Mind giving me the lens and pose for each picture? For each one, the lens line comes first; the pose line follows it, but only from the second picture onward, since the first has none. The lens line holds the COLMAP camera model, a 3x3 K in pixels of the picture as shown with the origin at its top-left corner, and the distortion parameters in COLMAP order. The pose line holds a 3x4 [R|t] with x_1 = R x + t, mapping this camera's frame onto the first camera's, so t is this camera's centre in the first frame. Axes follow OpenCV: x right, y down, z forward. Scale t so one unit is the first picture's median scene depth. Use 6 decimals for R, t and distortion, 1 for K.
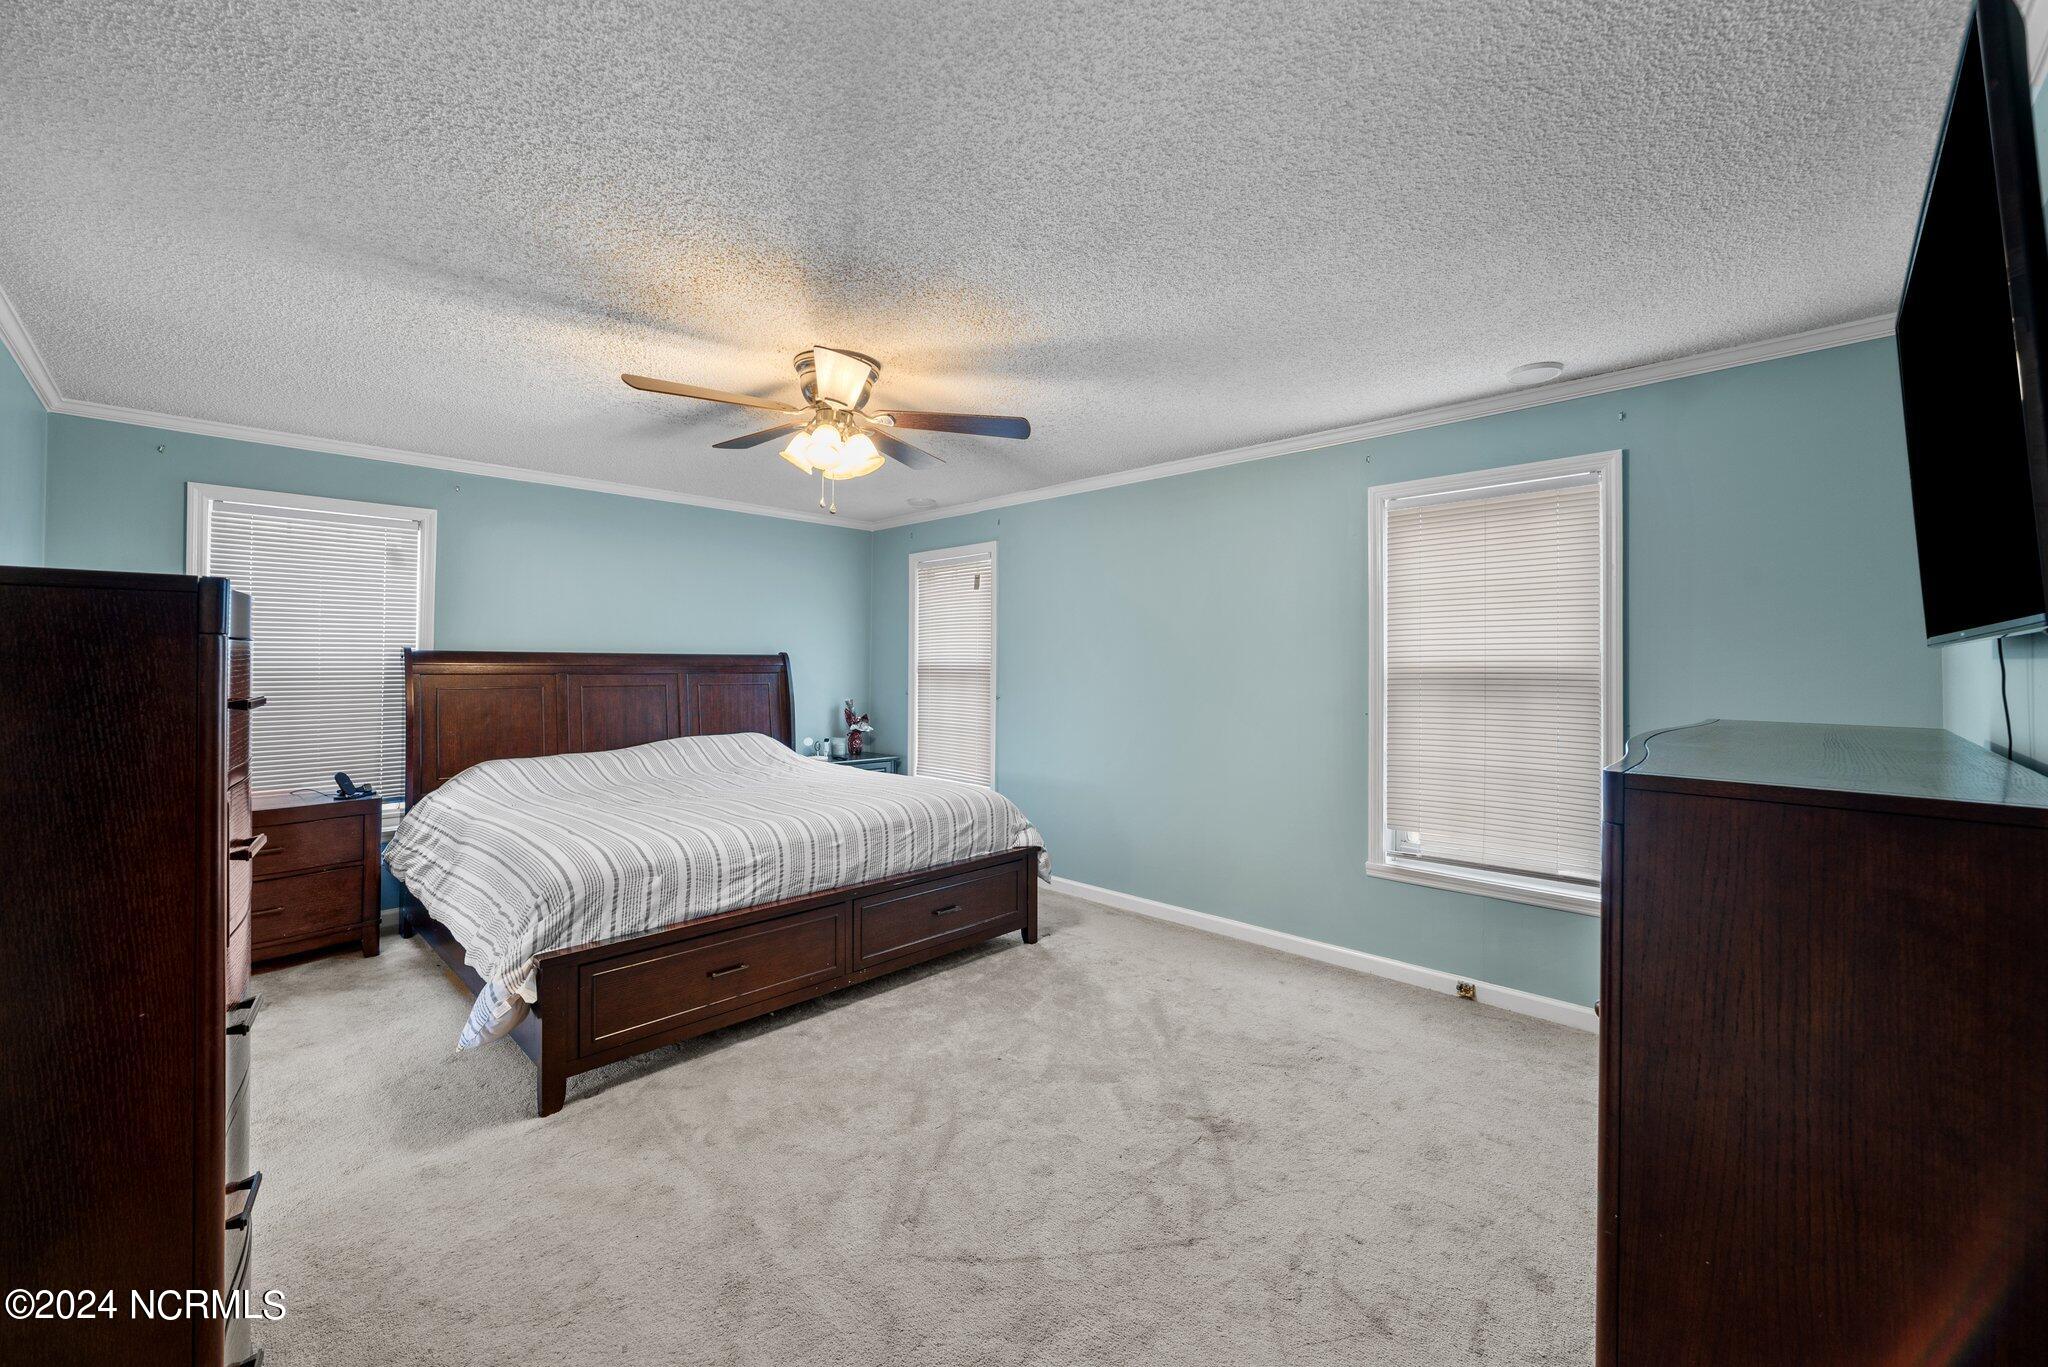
lens RADIAL K [[801.8, 0, 1023.0], [0, 801.8, 670.6], [0, 0, 1]] dist [-0.000671, -0.000025]
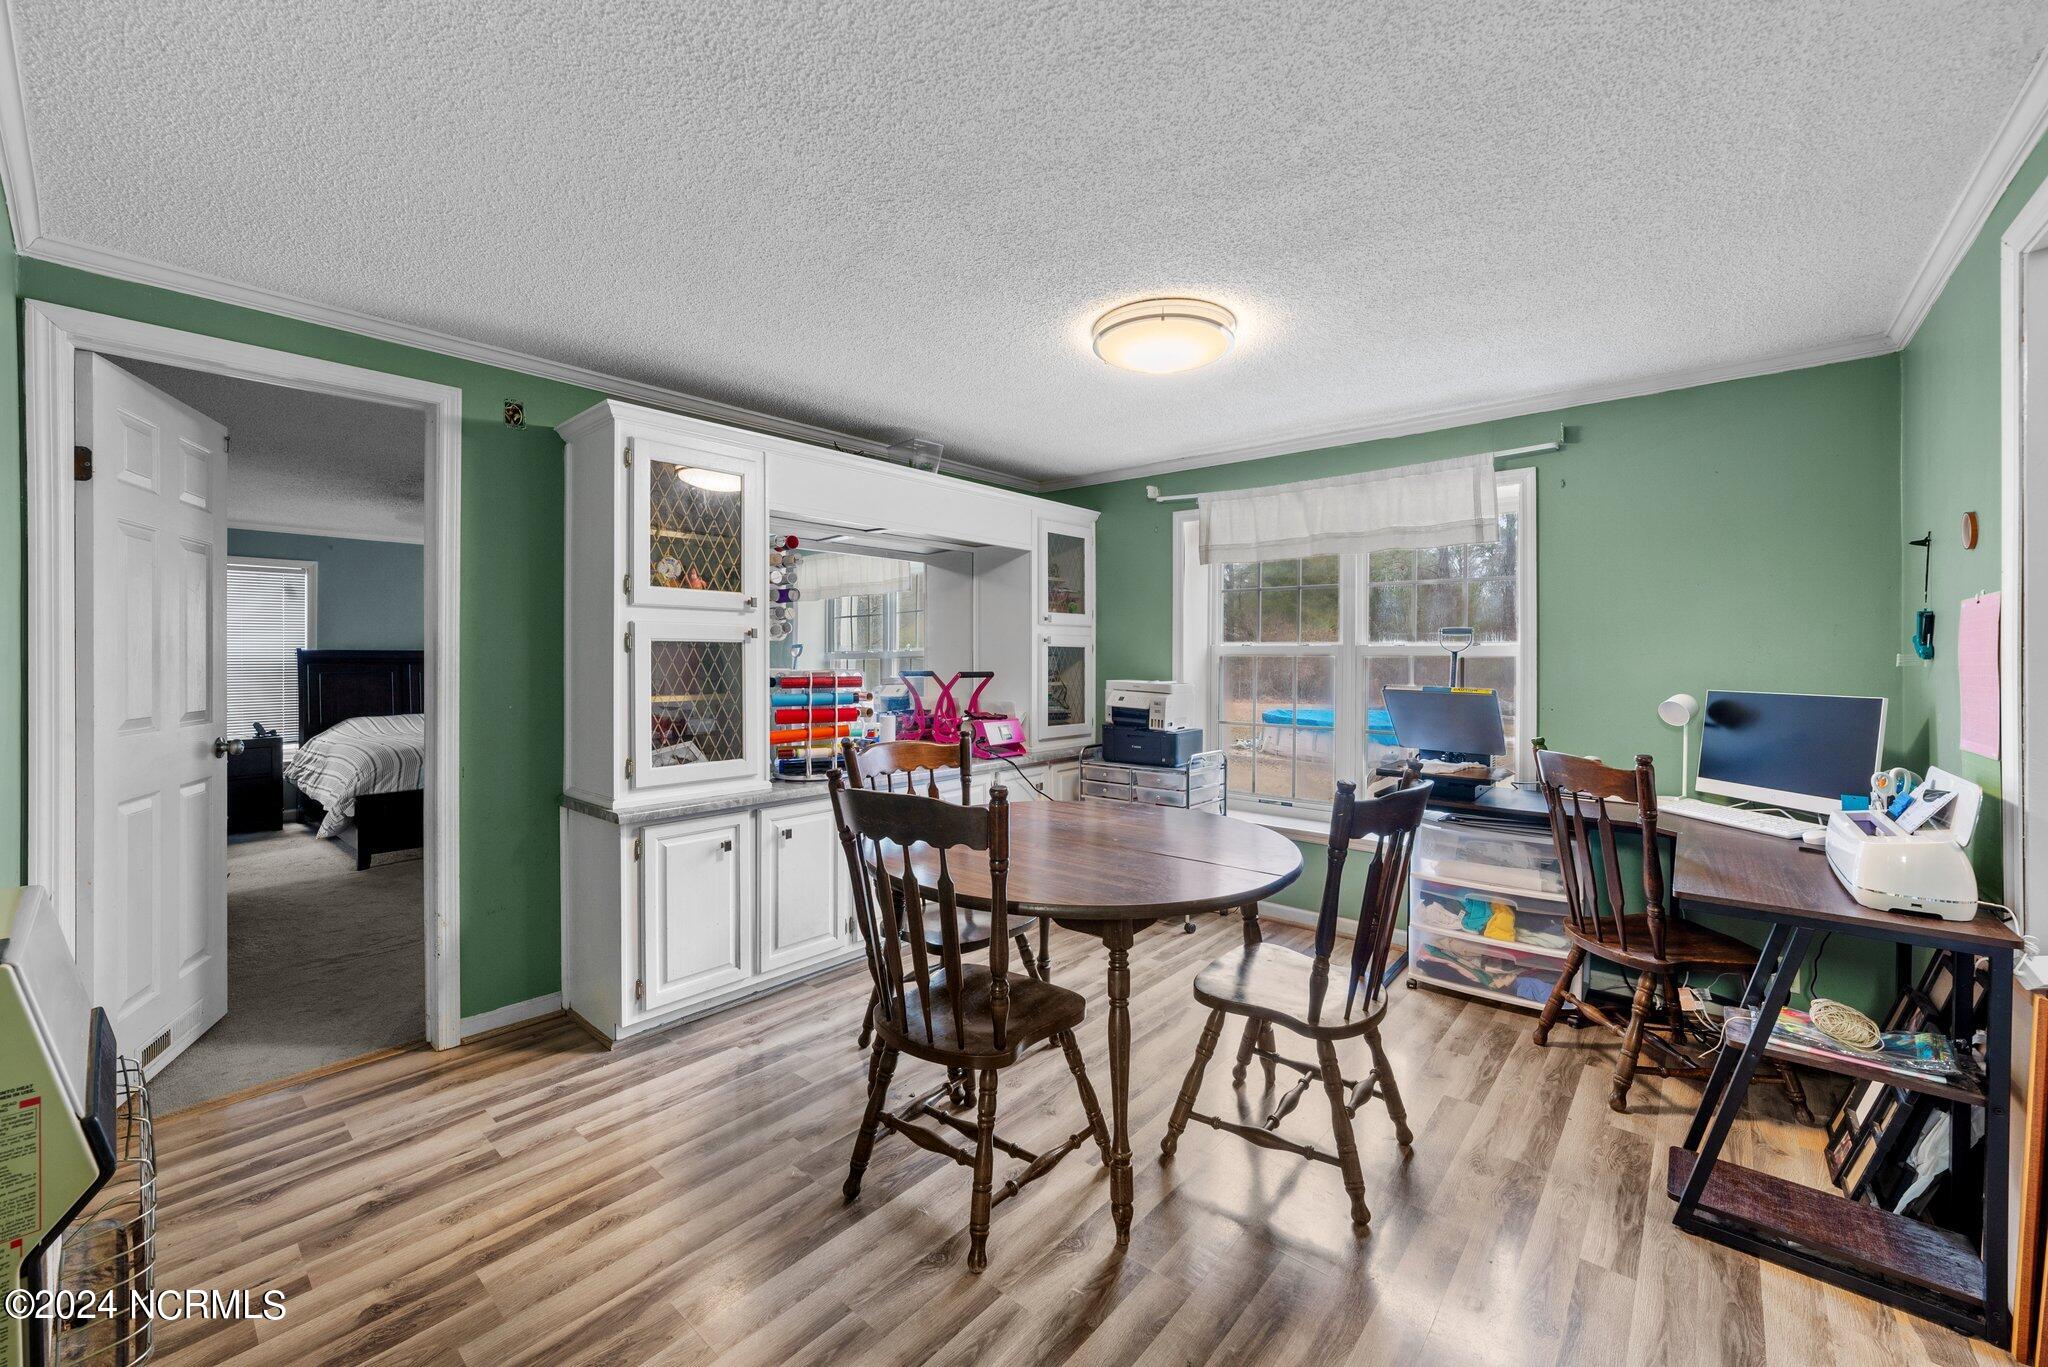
lens RADIAL K [[801.8, 0, 1023.8], [0, 801.8, 670.1], [0, 0, 1]] dist [-0.000671, -0.000025]
pose [[0.998289, -0.008852, 0.057790, 0.641296], [0.008660, 0.999956, 0.003585, 0.024485], [-0.057820, -0.003079, 0.998322, -0.749551]]
